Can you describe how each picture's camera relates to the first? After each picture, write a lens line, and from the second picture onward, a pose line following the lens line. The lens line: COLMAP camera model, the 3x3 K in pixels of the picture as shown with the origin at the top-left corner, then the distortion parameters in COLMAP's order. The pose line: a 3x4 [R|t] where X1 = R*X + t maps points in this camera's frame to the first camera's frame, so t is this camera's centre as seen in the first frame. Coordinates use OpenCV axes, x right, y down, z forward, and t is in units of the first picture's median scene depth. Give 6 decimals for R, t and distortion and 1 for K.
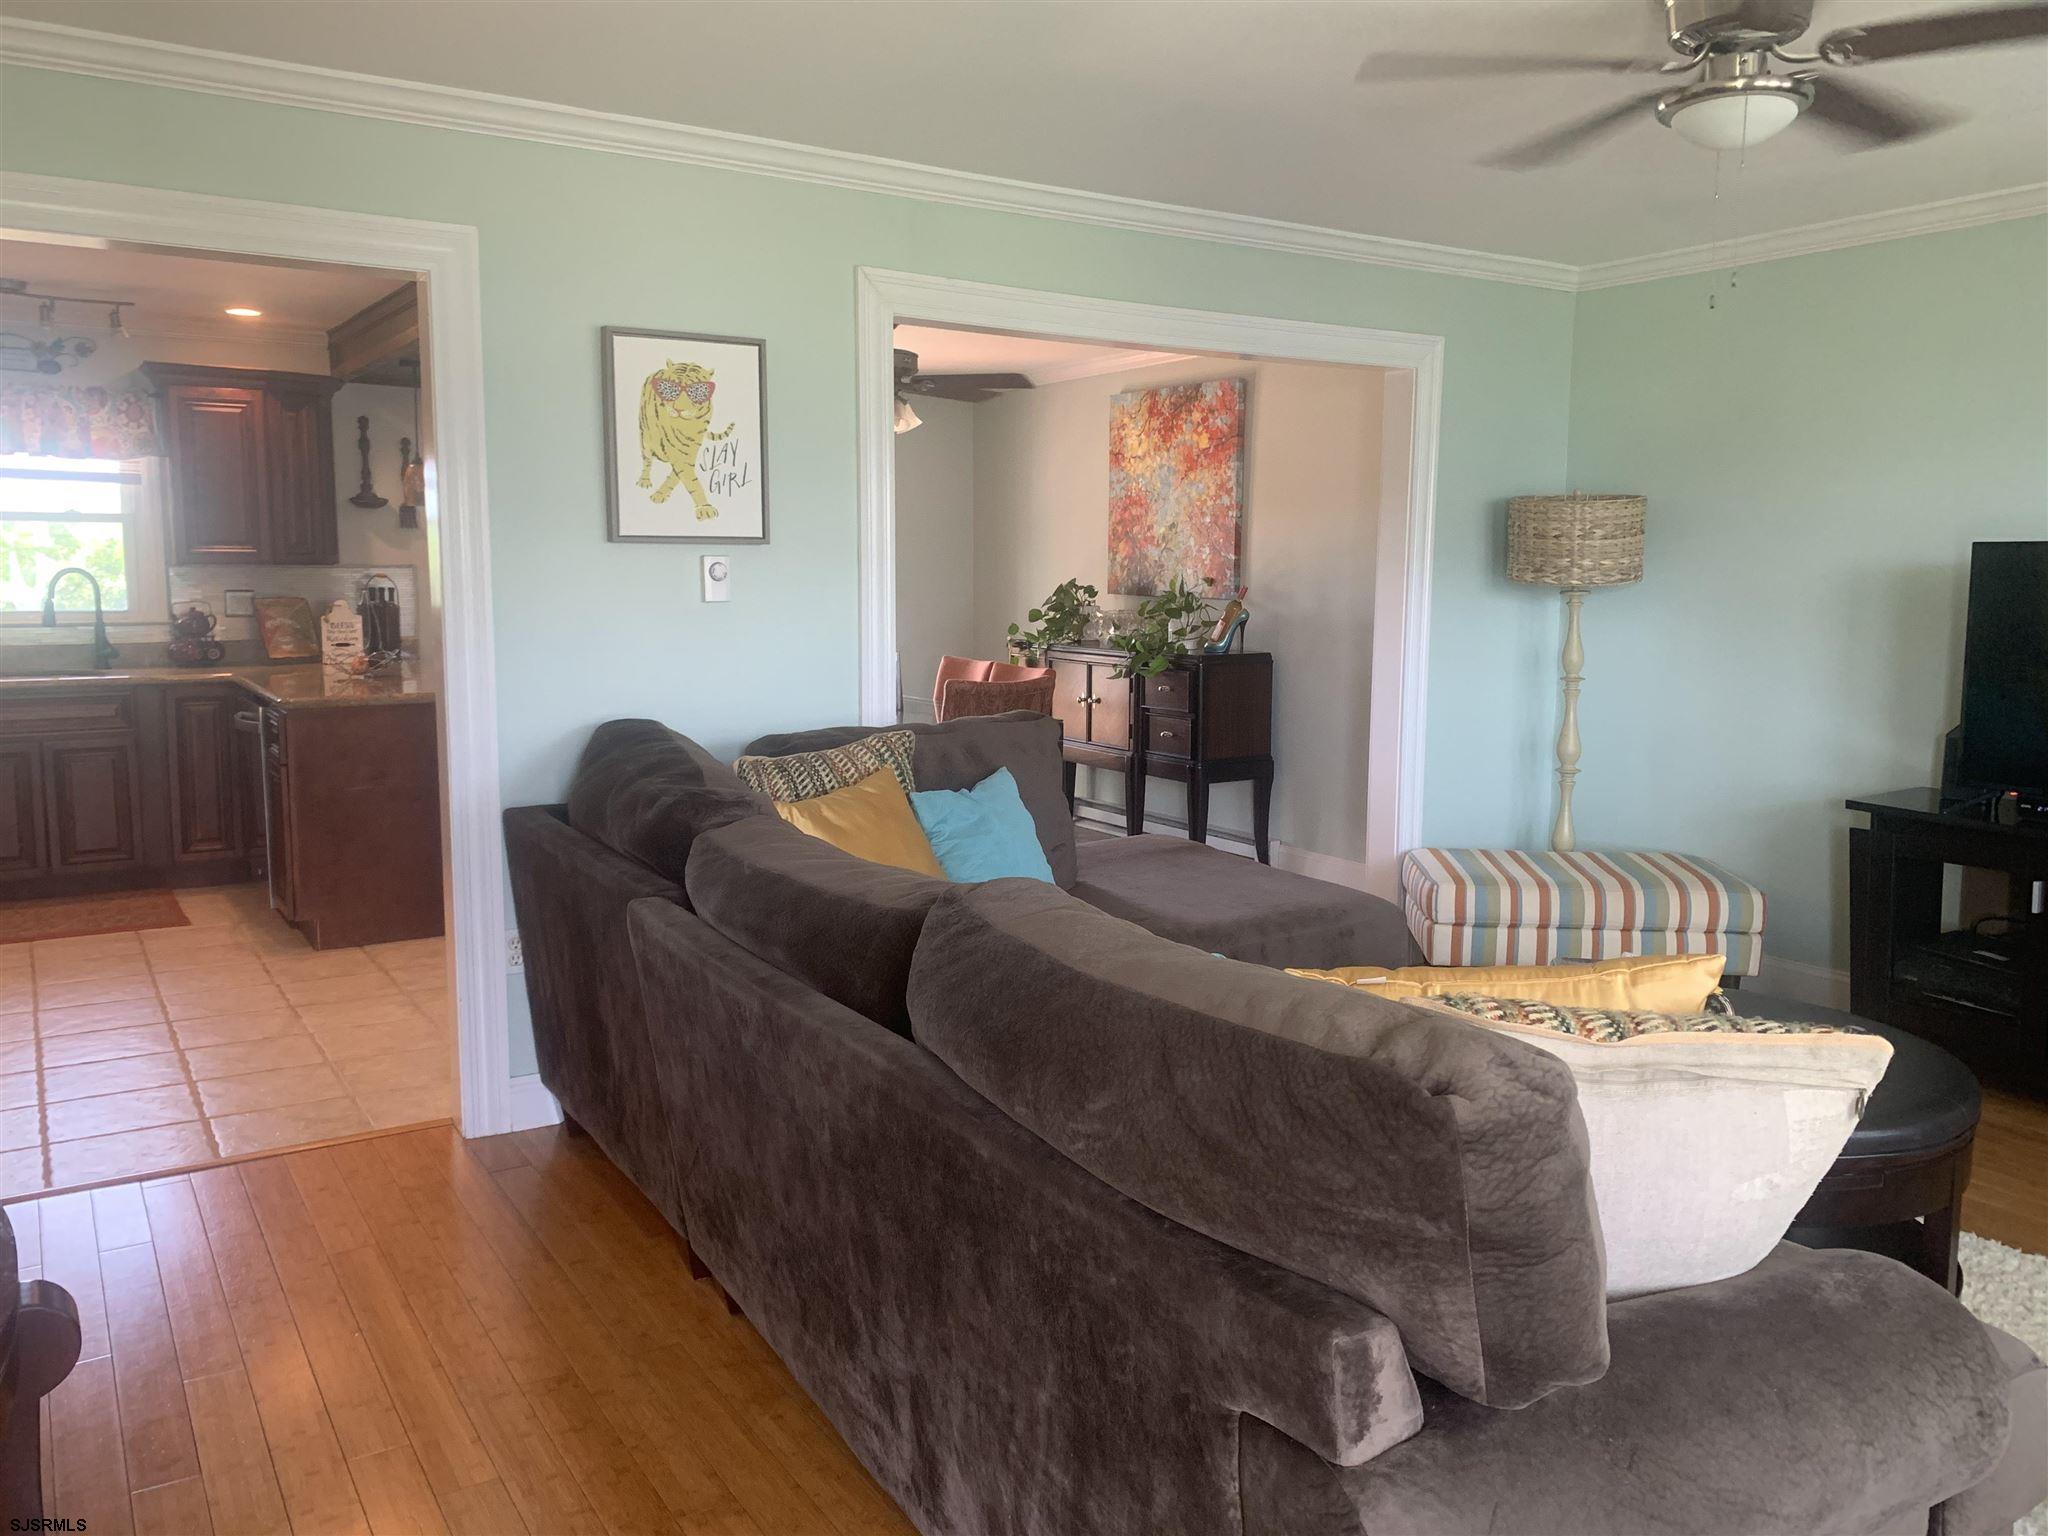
lens RADIAL K [[1562.2, 0, 1026.7], [0, 1562.2, 759.0], [0, 0, 1]] dist [0.031752, -0.042893]
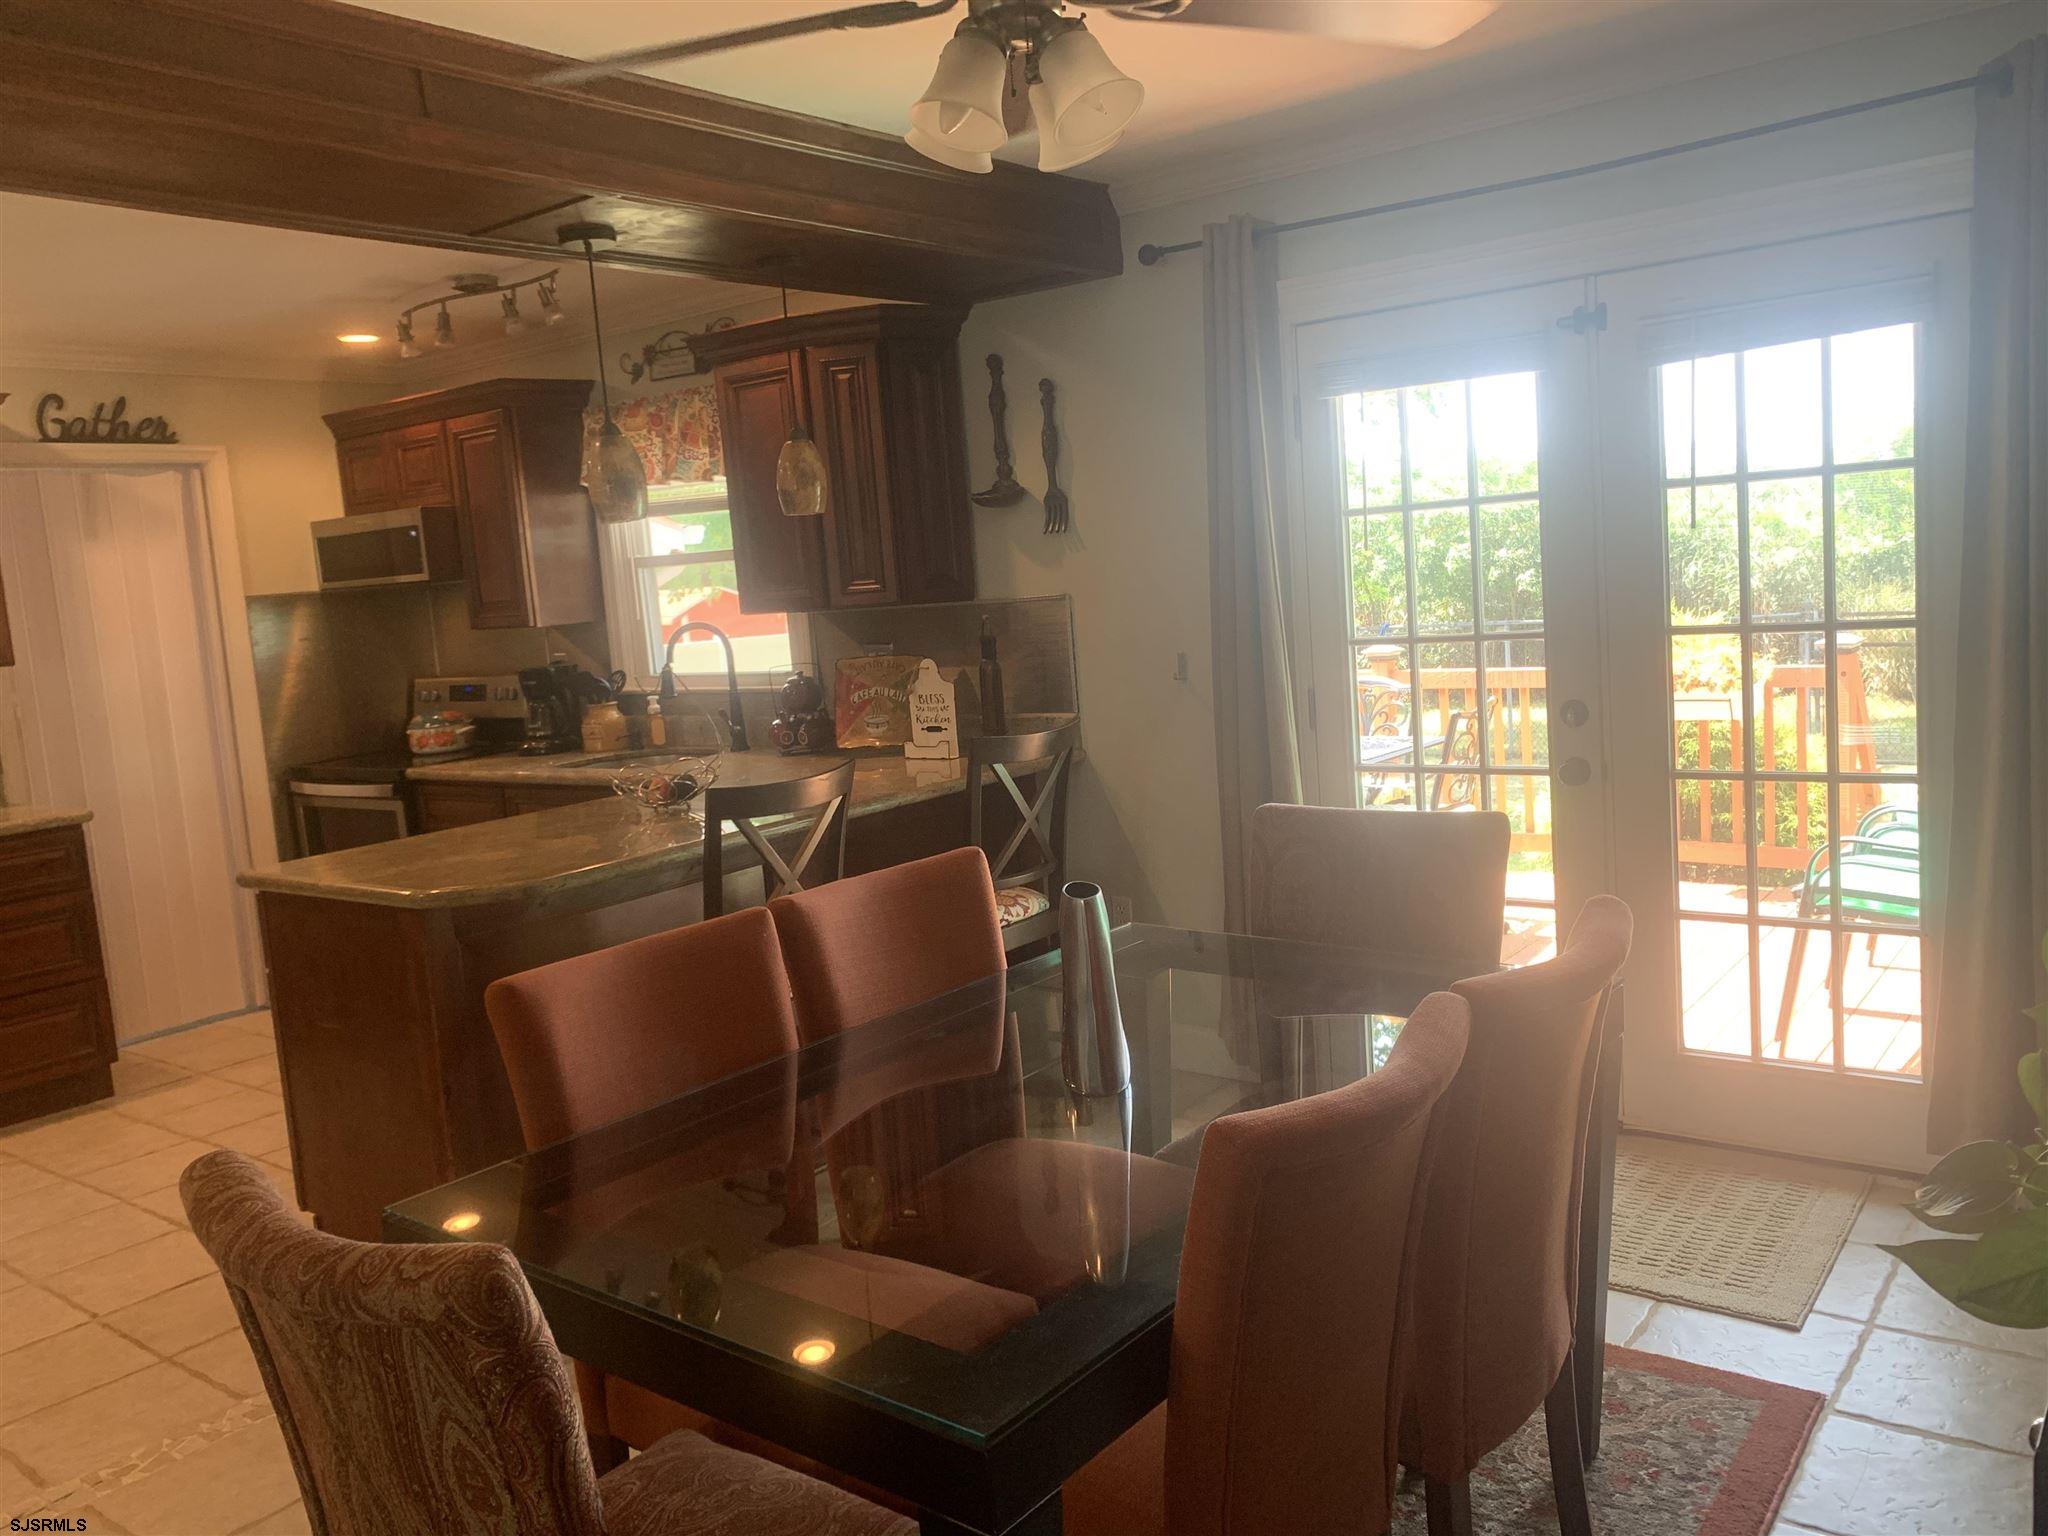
lens RADIAL K [[1589.0, 0, 1004.2], [0, 1589.0, 767.2], [0, 0, 1]] dist [0.072784, -0.099242]
pose [[0.320116, 0.086854, -0.943389, 0.339192], [-0.038681, 0.996157, 0.078587, -0.202411], [0.946588, 0.011335, 0.322245, 1.521619]]
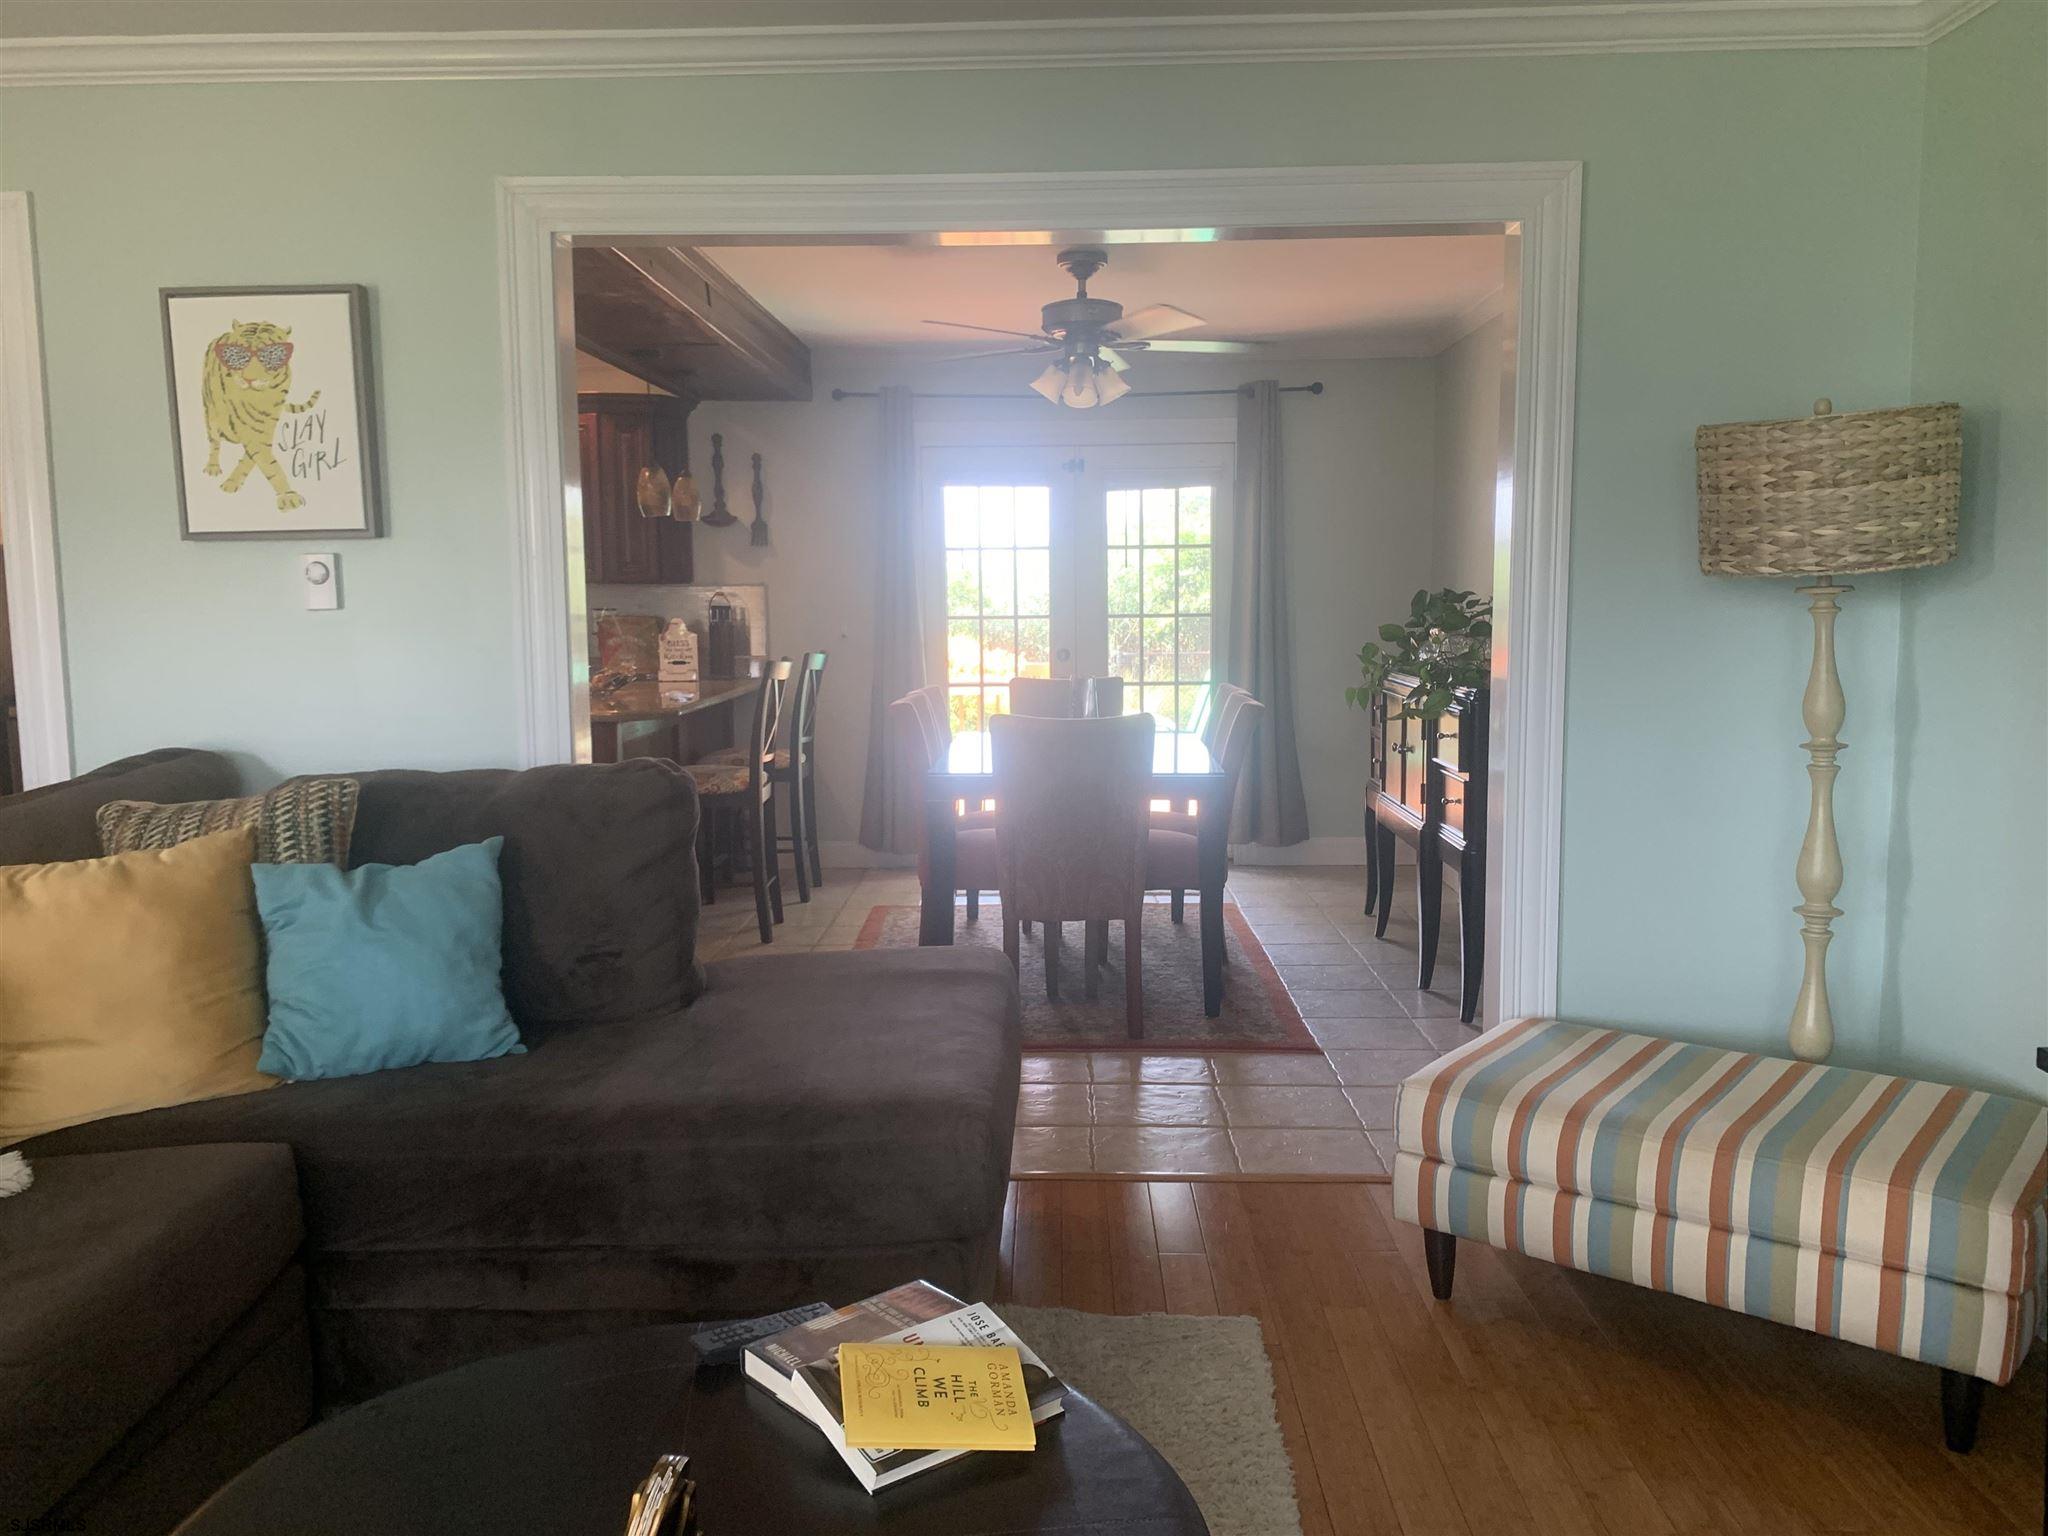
lens RADIAL K [[1589.3, 0, 1024.0], [0, 1589.3, 768.0], [0, 0, 1]] dist [0.036887, -0.066583]
pose [[0.827587, 0.048662, -0.559224, 0.592625], [-0.054852, 0.998478, 0.005711, -0.043556], [0.558651, 0.025948, 0.828997, 0.523226]]
